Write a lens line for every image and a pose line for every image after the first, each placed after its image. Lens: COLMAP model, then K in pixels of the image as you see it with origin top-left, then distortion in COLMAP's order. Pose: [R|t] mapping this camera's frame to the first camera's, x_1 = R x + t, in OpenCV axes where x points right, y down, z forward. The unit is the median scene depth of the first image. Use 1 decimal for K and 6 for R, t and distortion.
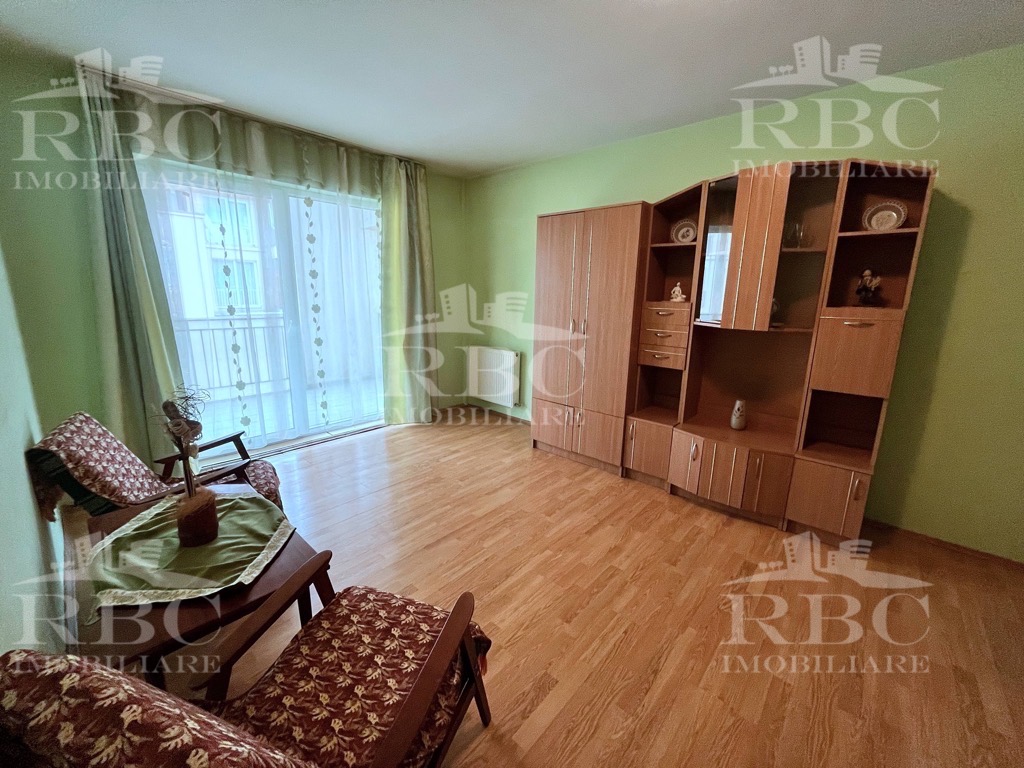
lens RADIAL K [[411.7, 0, 512.9], [0, 411.7, 381.6], [0, 0, 1]] dist [-0.013910, 0.000021]
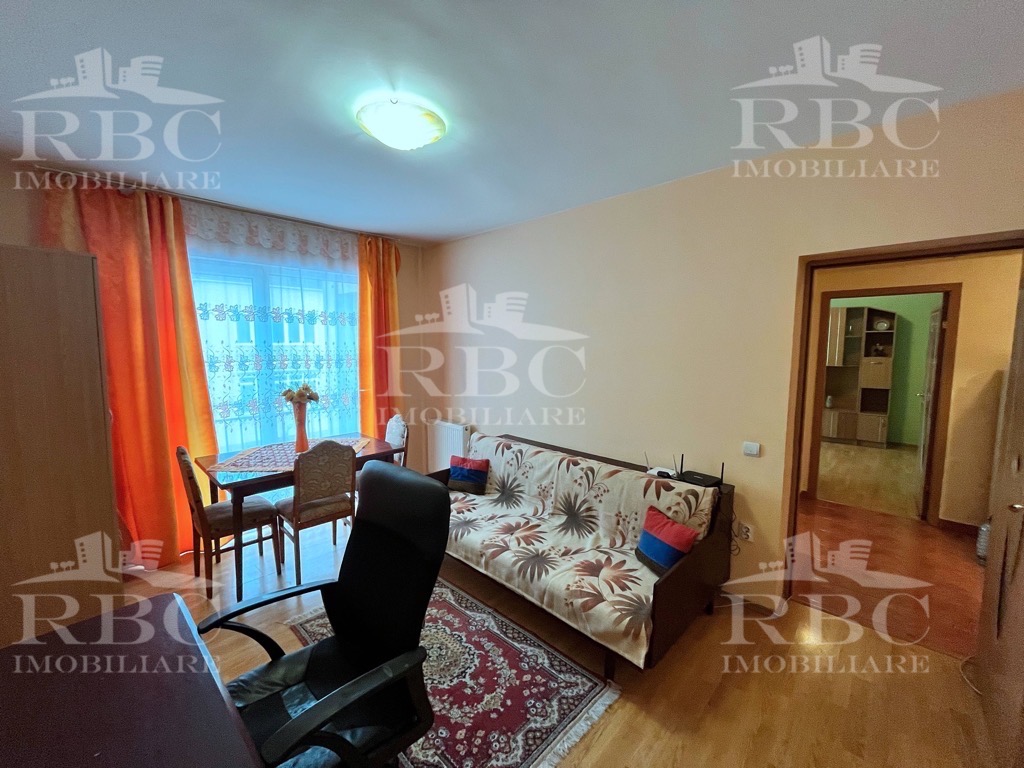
lens RADIAL K [[411.7, 0, 511.9], [0, 411.7, 379.5], [0, 0, 1]] dist [-0.013910, 0.000021]
pose [[0.998516, -0.007810, -0.053895, -1.467975], [0.000684, 0.991383, -0.130992, 0.329415], [0.054454, 0.130761, 0.989917, -1.845534]]
